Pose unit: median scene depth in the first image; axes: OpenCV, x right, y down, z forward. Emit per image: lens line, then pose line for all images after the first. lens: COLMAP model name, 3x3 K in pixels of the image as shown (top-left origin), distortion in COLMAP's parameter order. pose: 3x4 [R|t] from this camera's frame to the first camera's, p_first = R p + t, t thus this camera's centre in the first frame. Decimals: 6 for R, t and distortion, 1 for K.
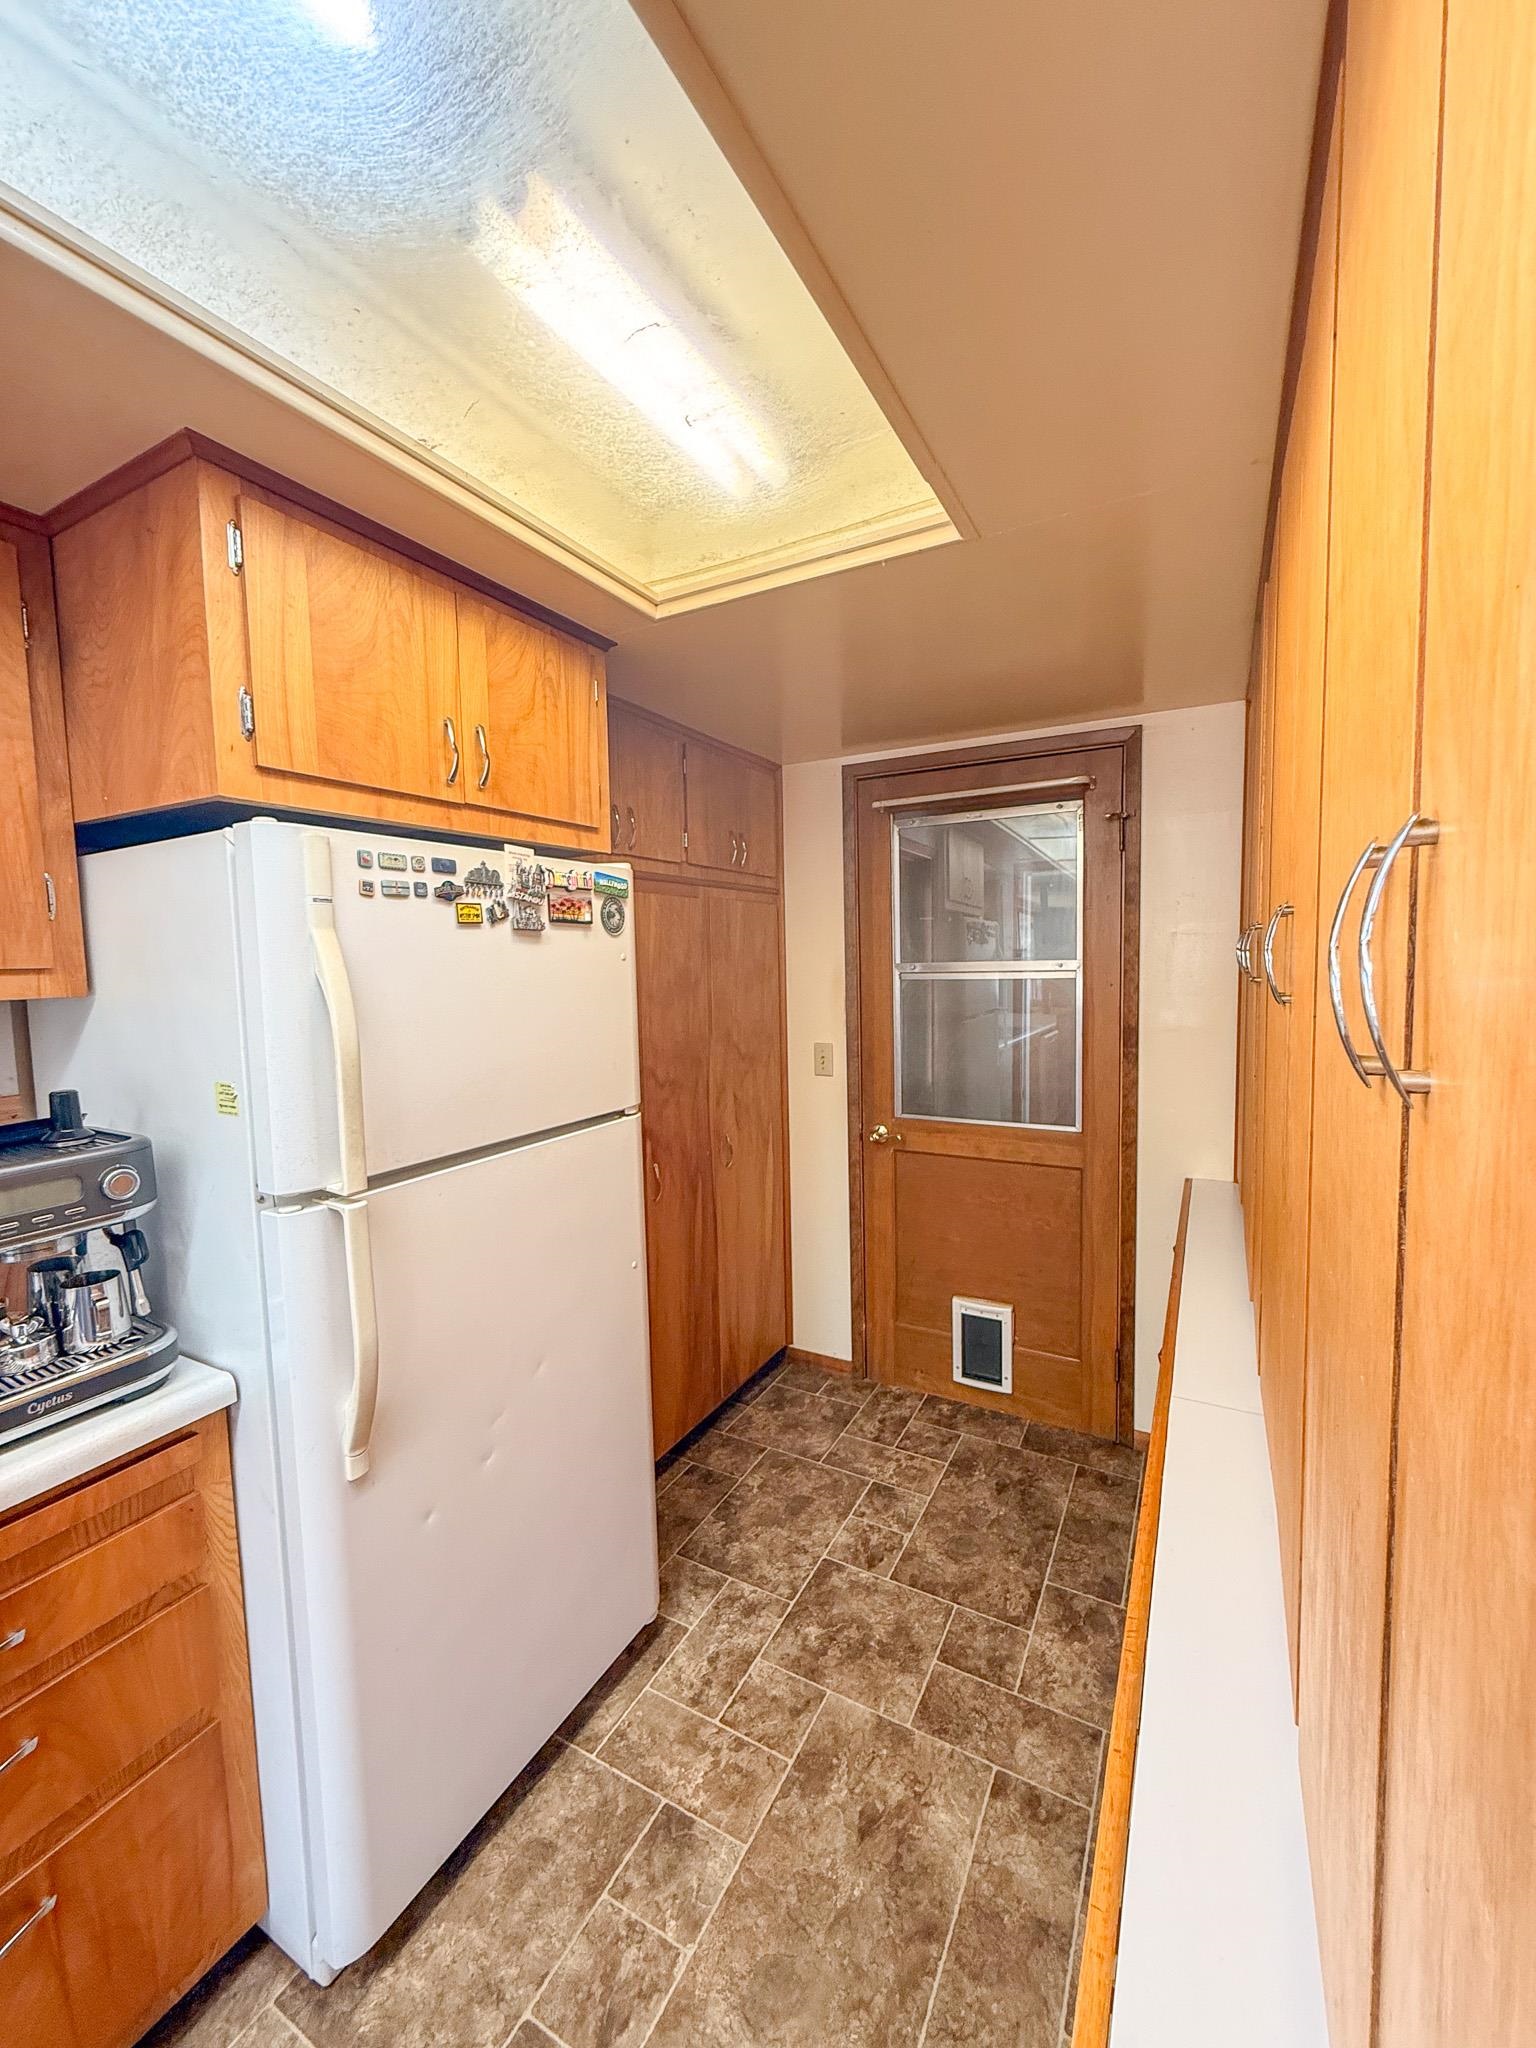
lens RADIAL K [[817.0, 0, 765.2], [0, 817.0, 1019.2], [0, 0, 1]] dist [-0.000461, -0.000350]
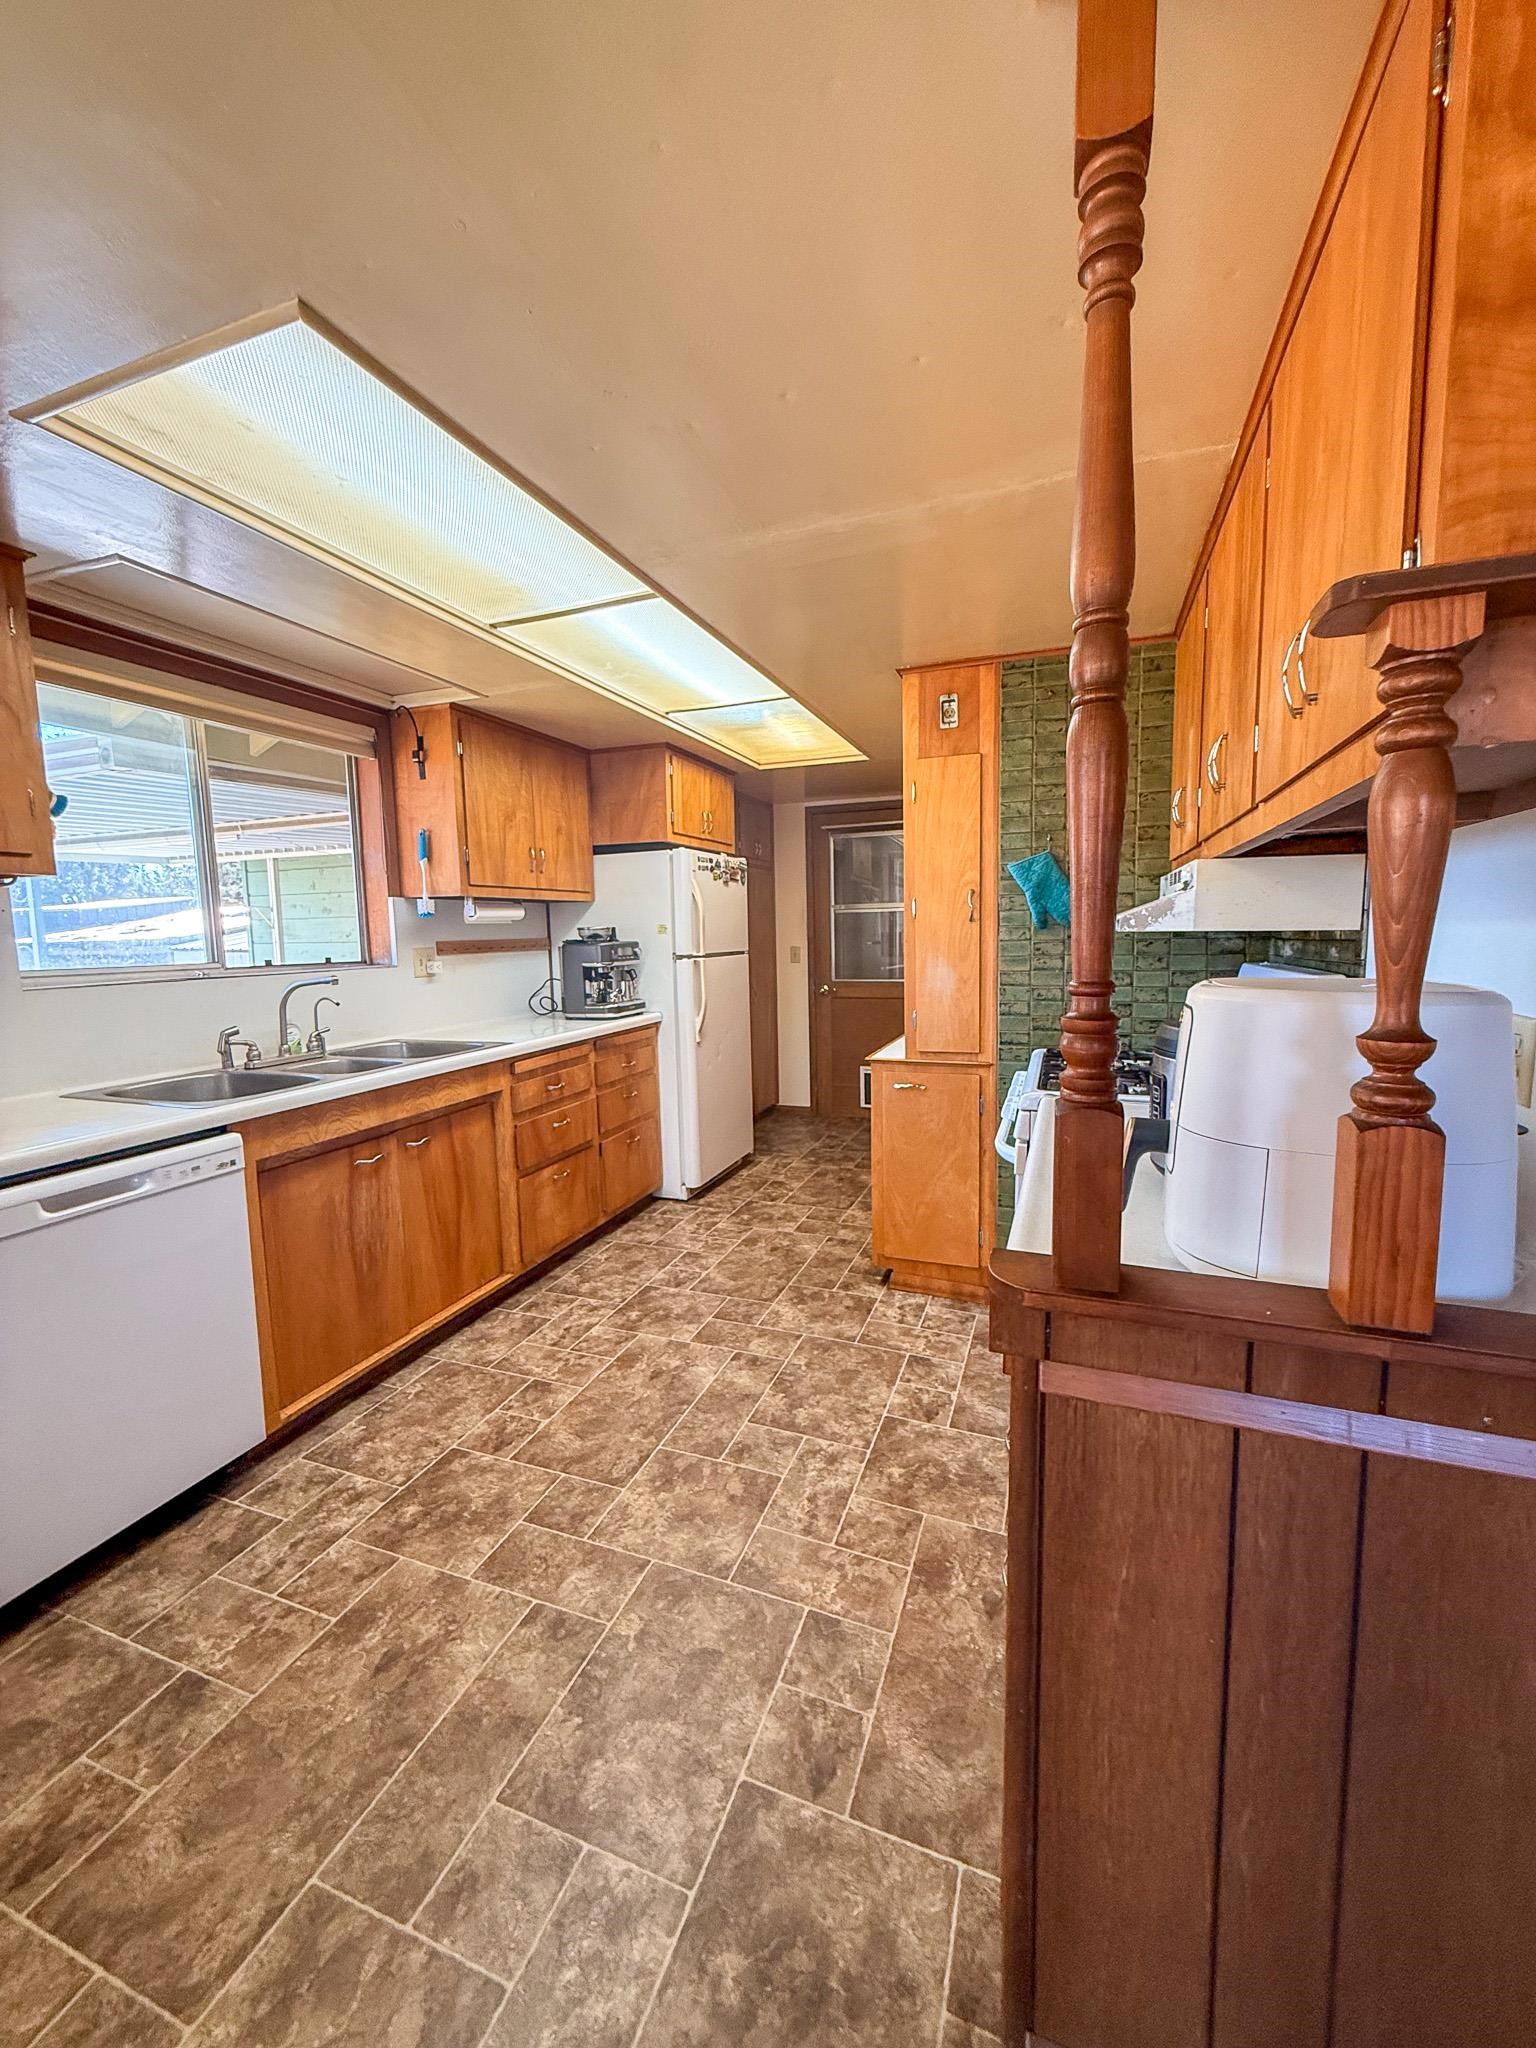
lens RADIAL K [[817.0, 0, 765.2], [0, 817.0, 1019.2], [0, 0, 1]] dist [-0.000461, -0.000350]
pose [[0.990324, -0.013671, 0.138096, -0.549559], [0.009692, 0.999519, 0.029446, 0.293368], [-0.138432, -0.027823, 0.989981, -1.899616]]
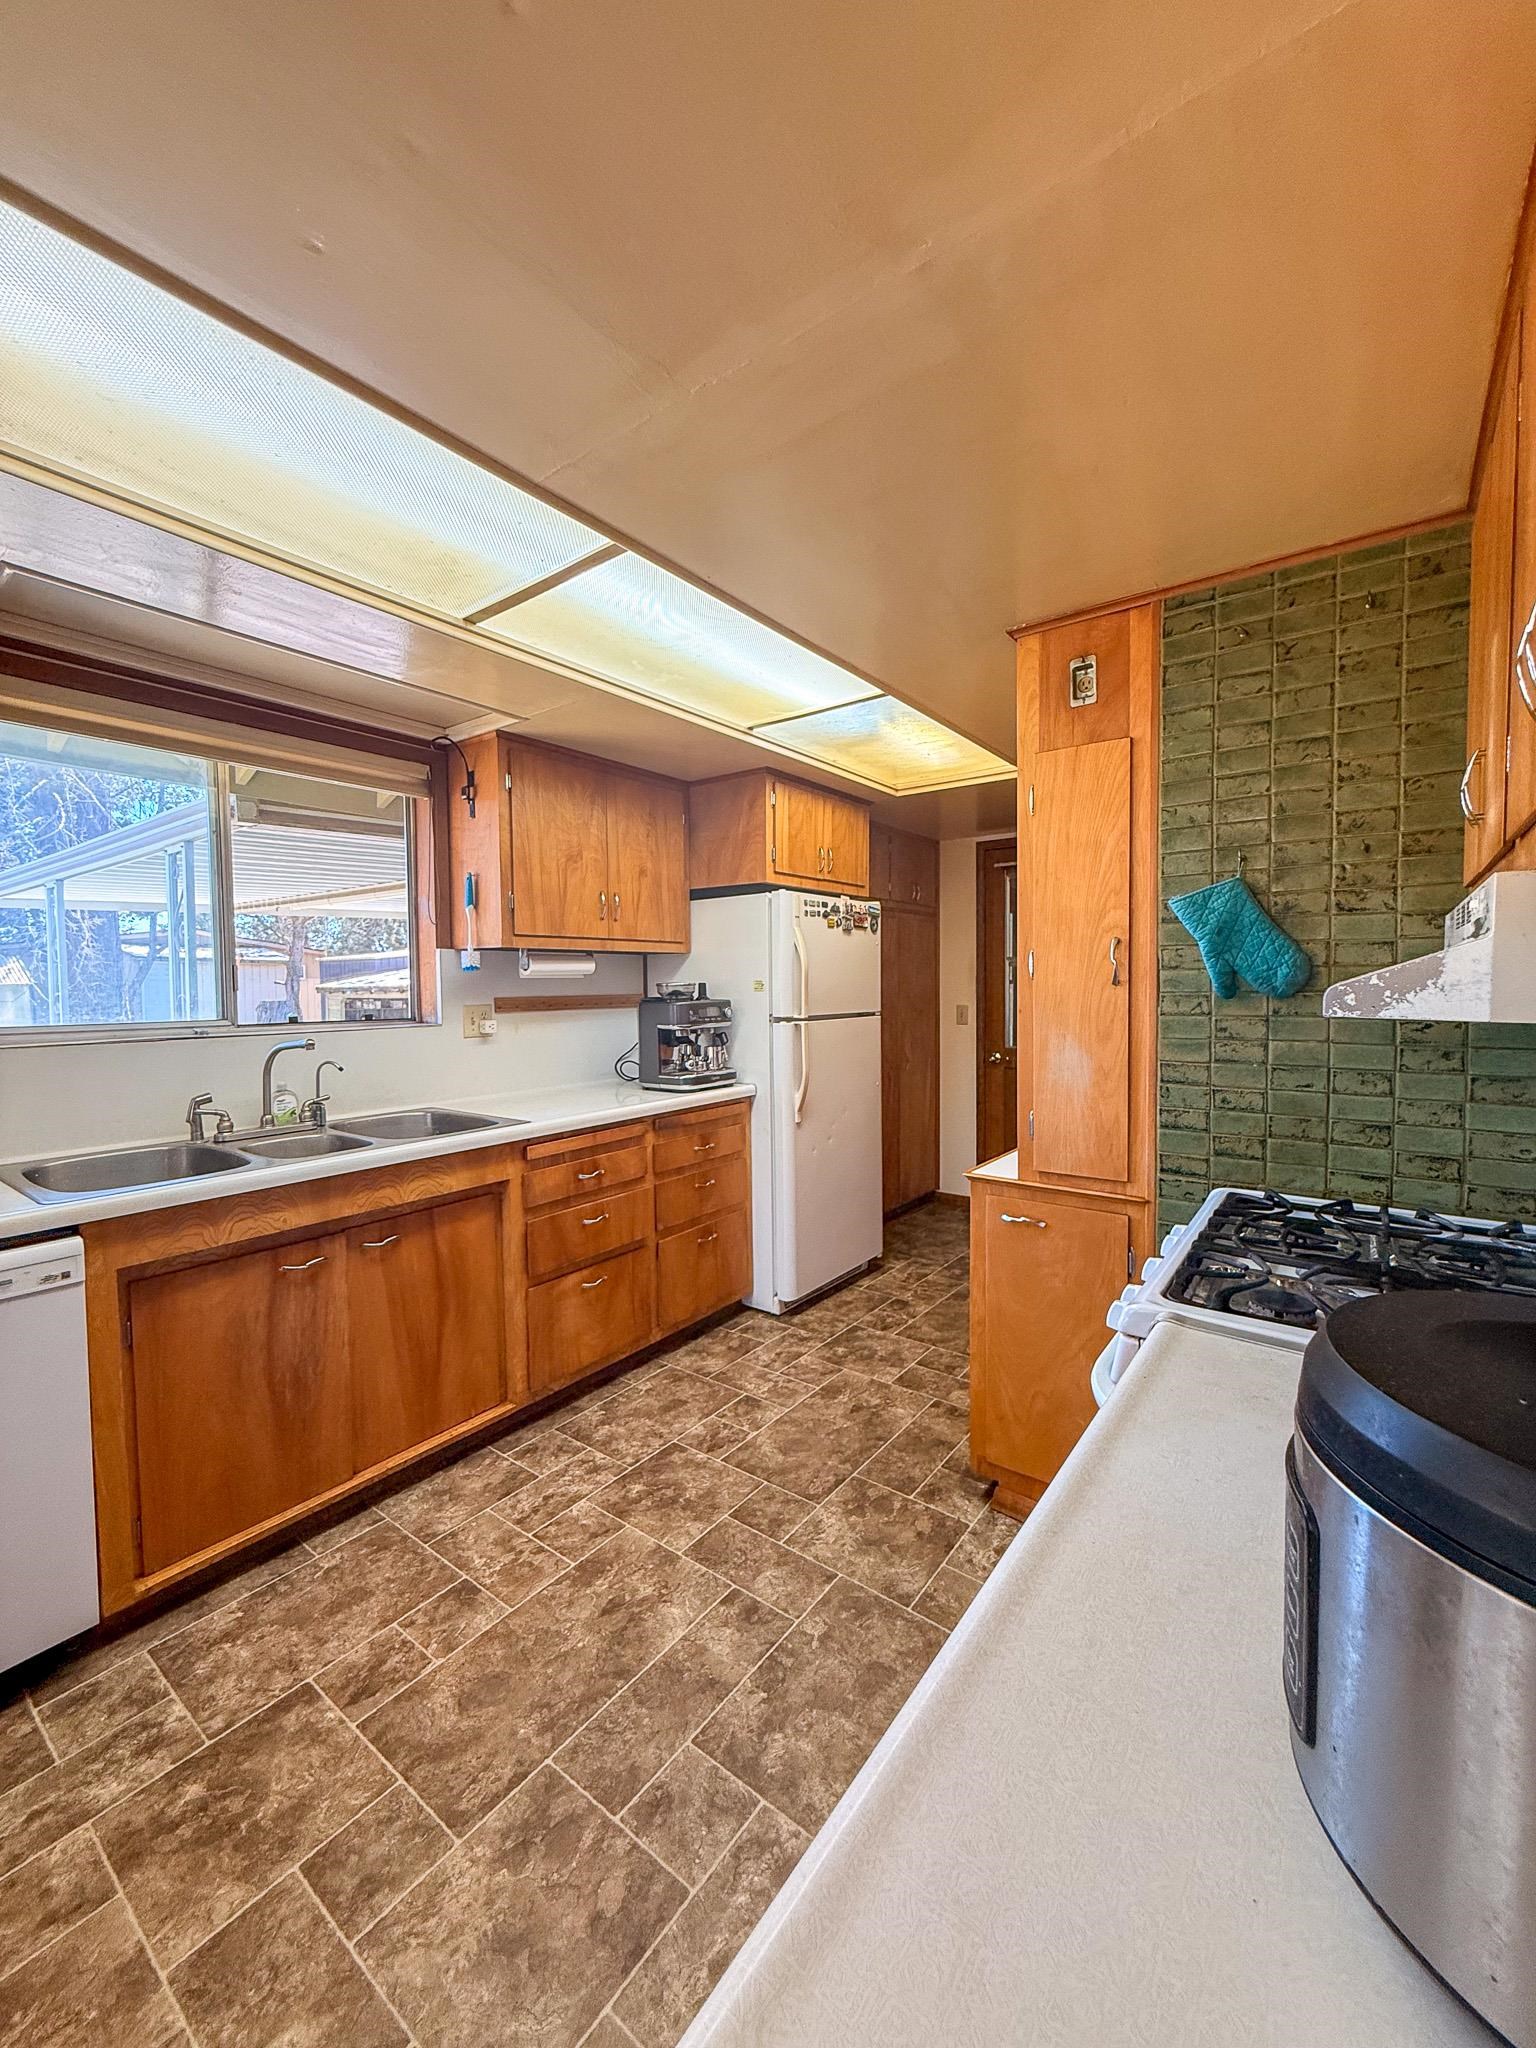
lens RADIAL K [[817.0, 0, 765.2], [0, 817.0, 1019.2], [0, 0, 1]] dist [-0.000461, -0.000350]
pose [[0.989399, 0.018822, -0.143996, -0.171271], [-0.023219, 0.999312, -0.028912, 0.230695], [0.143353, 0.031949, 0.989156, -1.423513]]
